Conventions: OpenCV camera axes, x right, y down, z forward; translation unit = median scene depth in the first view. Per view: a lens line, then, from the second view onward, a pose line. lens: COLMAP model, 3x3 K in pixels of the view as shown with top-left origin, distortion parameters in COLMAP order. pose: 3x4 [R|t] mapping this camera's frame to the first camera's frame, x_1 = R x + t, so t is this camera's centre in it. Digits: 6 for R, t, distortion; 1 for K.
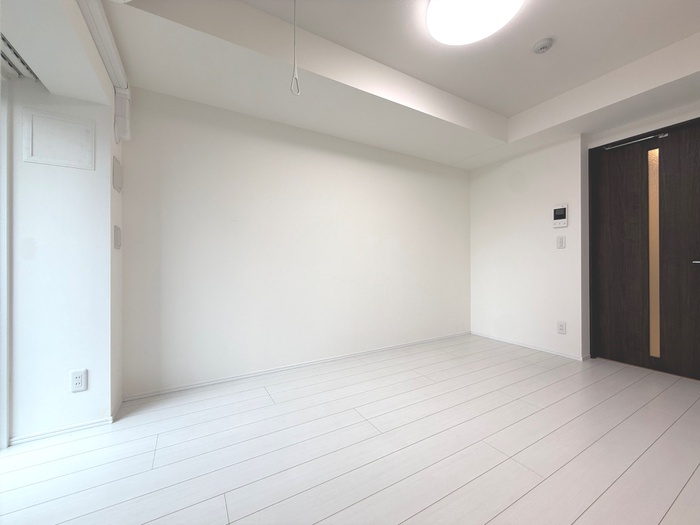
lens RADIAL K [[279.1, 0, 350.0], [0, 279.1, 262.5], [0, 0, 1]] dist [-0.000204, -0.000026]
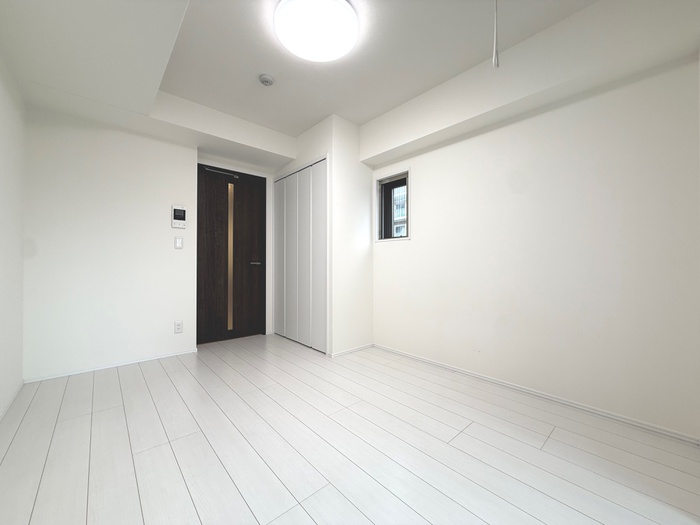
lens RADIAL K [[279.1, 0, 350.0], [0, 279.1, 262.5], [0, 0, 1]] dist [-0.000204, -0.000026]
pose [[-0.211072, 0.005910, 0.977453, -0.381999], [-0.002102, 0.999977, -0.006500, 0.004373], [-0.977468, -0.003427, -0.211054, 0.637428]]
